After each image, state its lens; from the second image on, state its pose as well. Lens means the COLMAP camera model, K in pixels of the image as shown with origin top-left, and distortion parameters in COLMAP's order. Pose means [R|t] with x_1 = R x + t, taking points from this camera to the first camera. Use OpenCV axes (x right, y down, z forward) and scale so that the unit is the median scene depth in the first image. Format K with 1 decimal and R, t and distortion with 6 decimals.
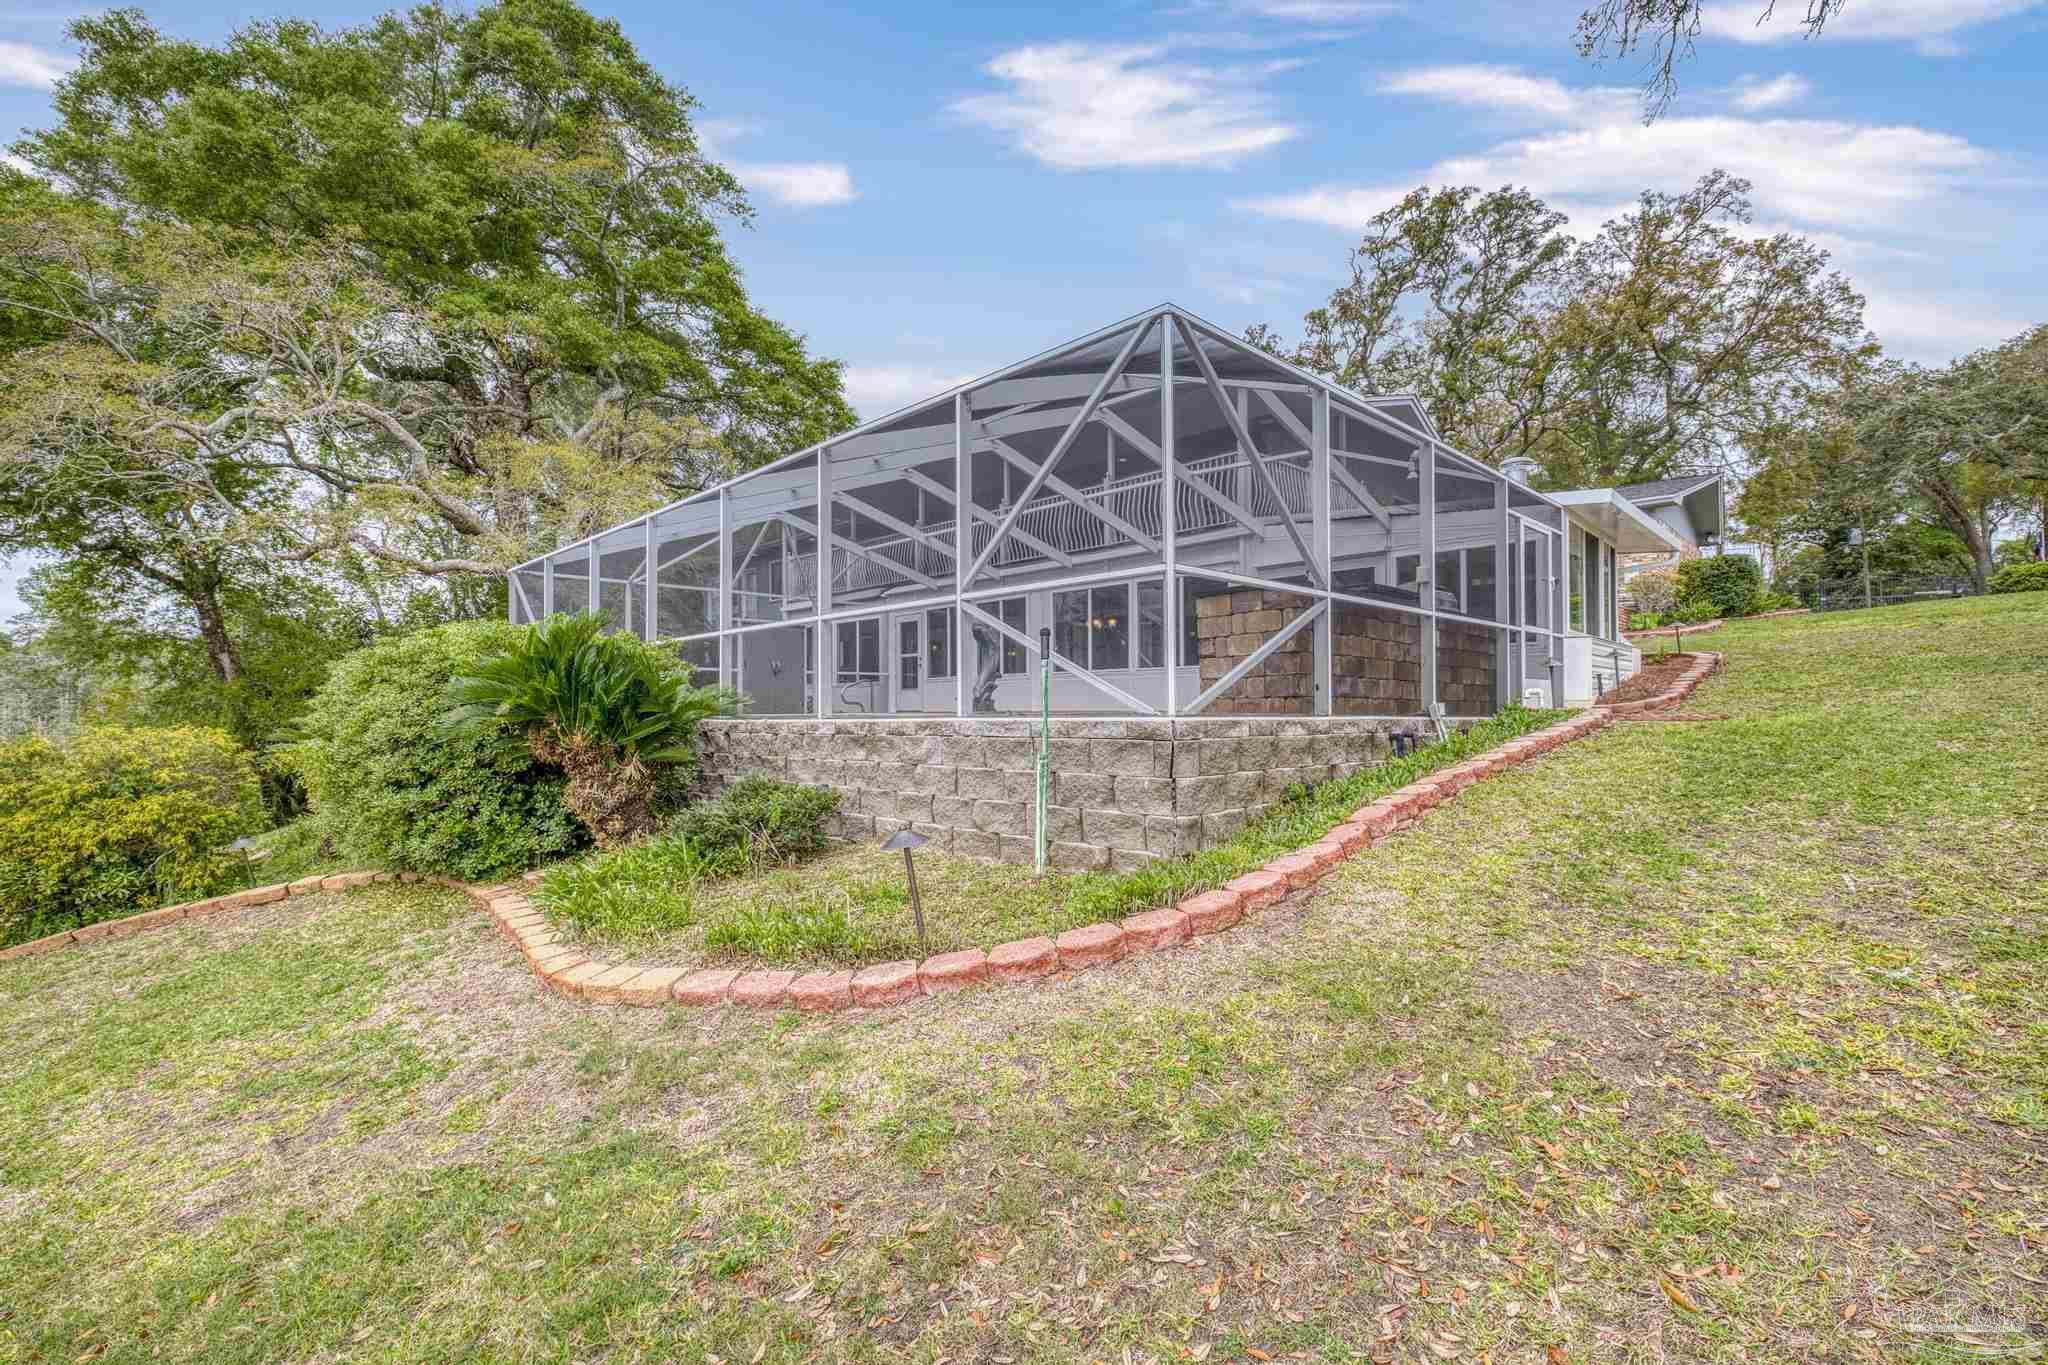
lens RADIAL K [[880.4, 0, 1016.6], [0, 880.4, 697.7], [0, 0, 1]] dist [0.001335, 0.000679]
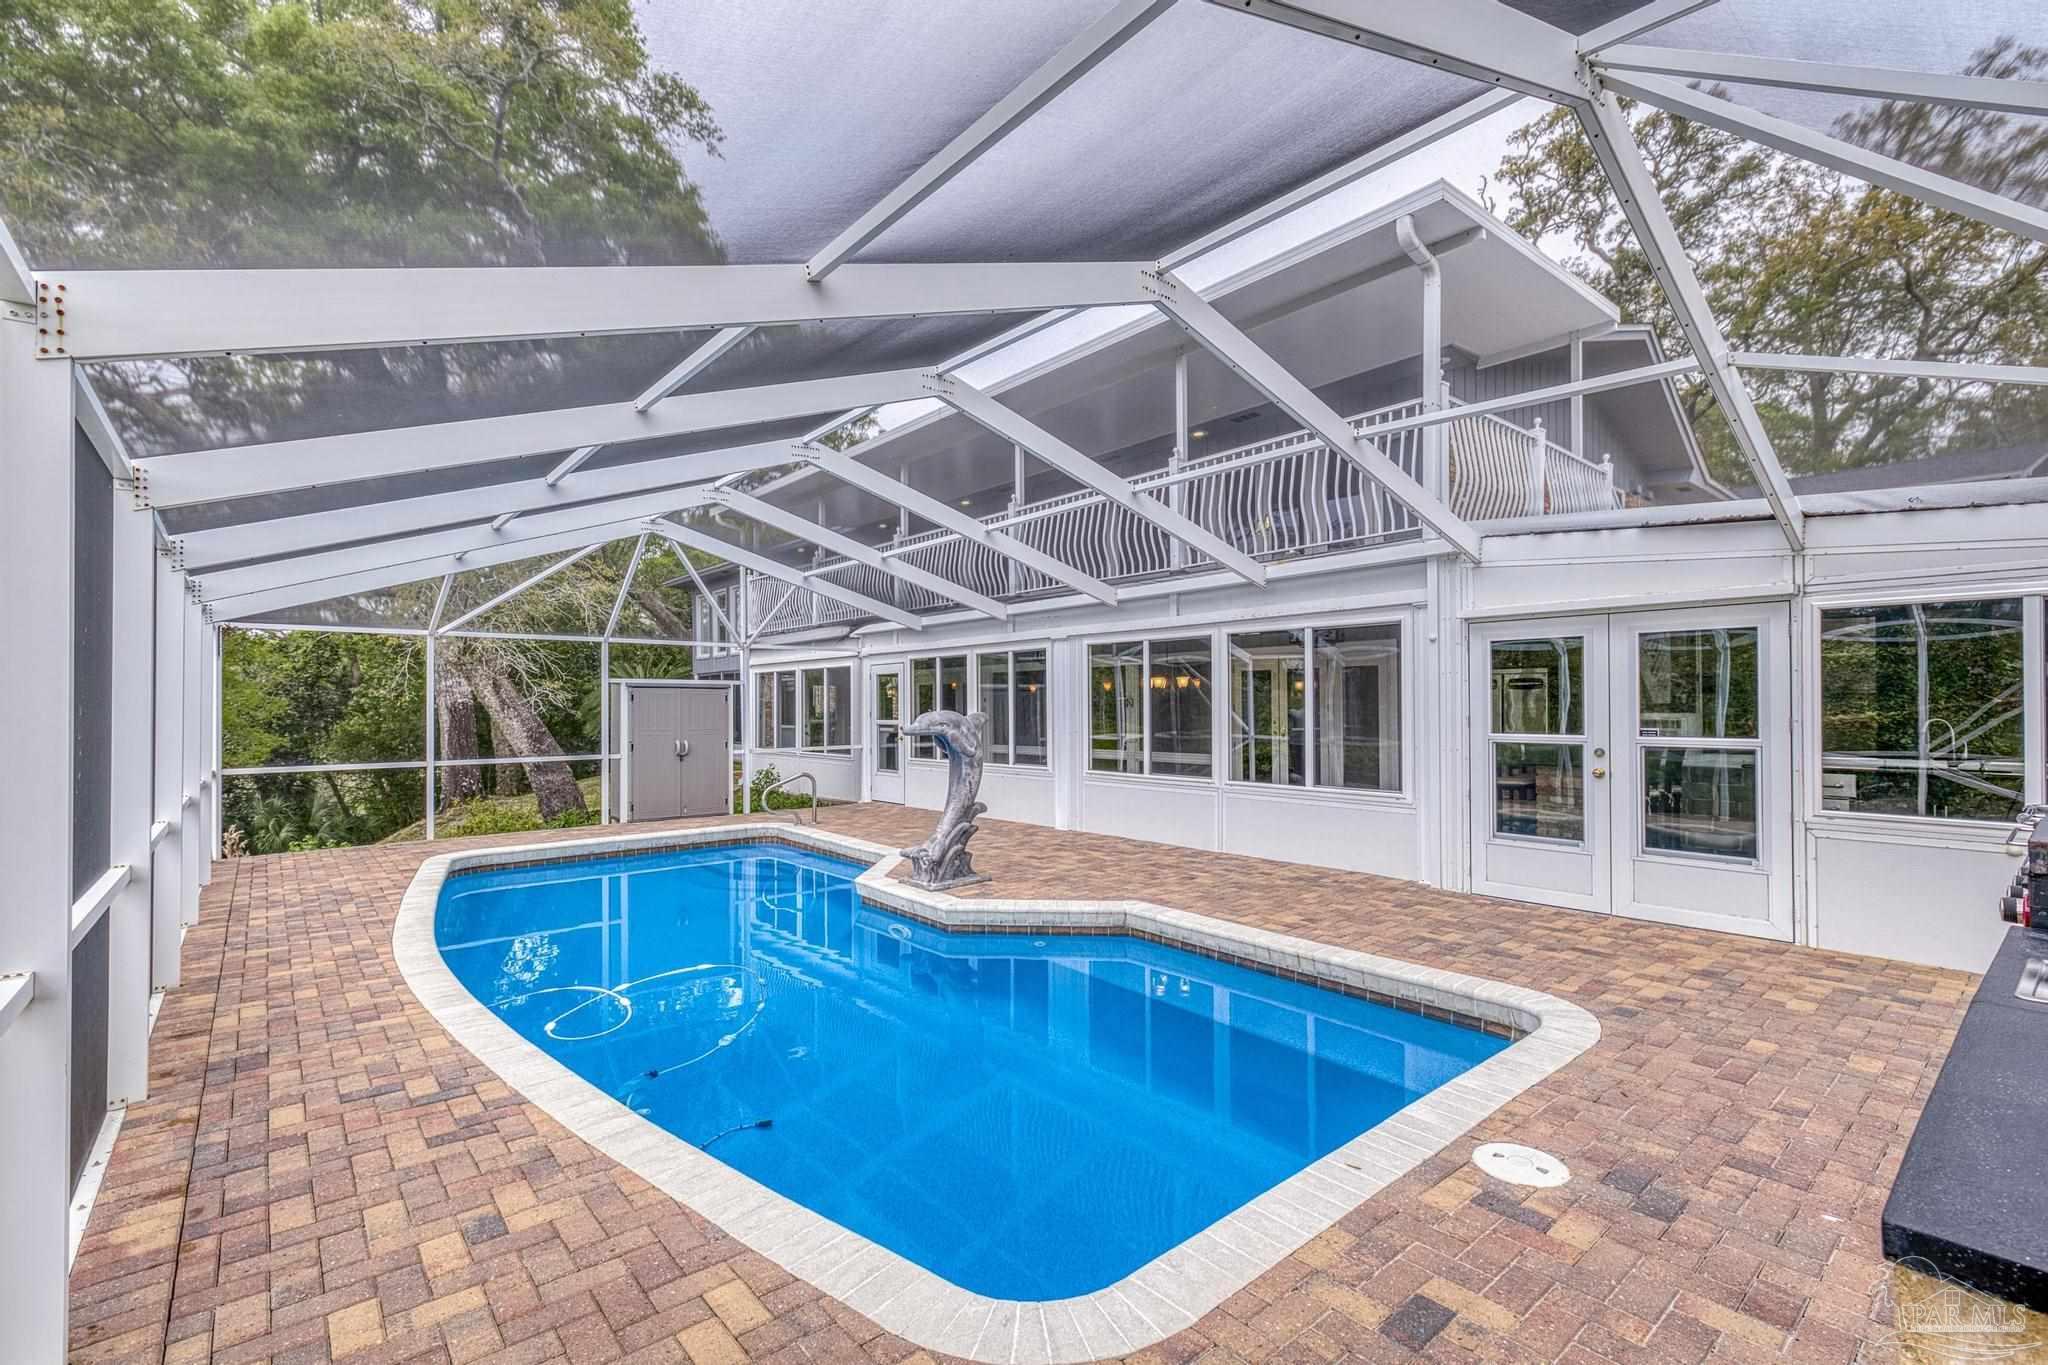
lens RADIAL K [[863.4, 0, 1014.5], [0, 863.4, 704.9], [0, 0, 1]] dist [0.012256, -0.009374]
pose [[0.996836, 0.000907, -0.079481, 0.034838], [0.000157, 0.999911, 0.013371, -0.076079], [0.079486, -0.013341, 0.996747, 0.345443]]
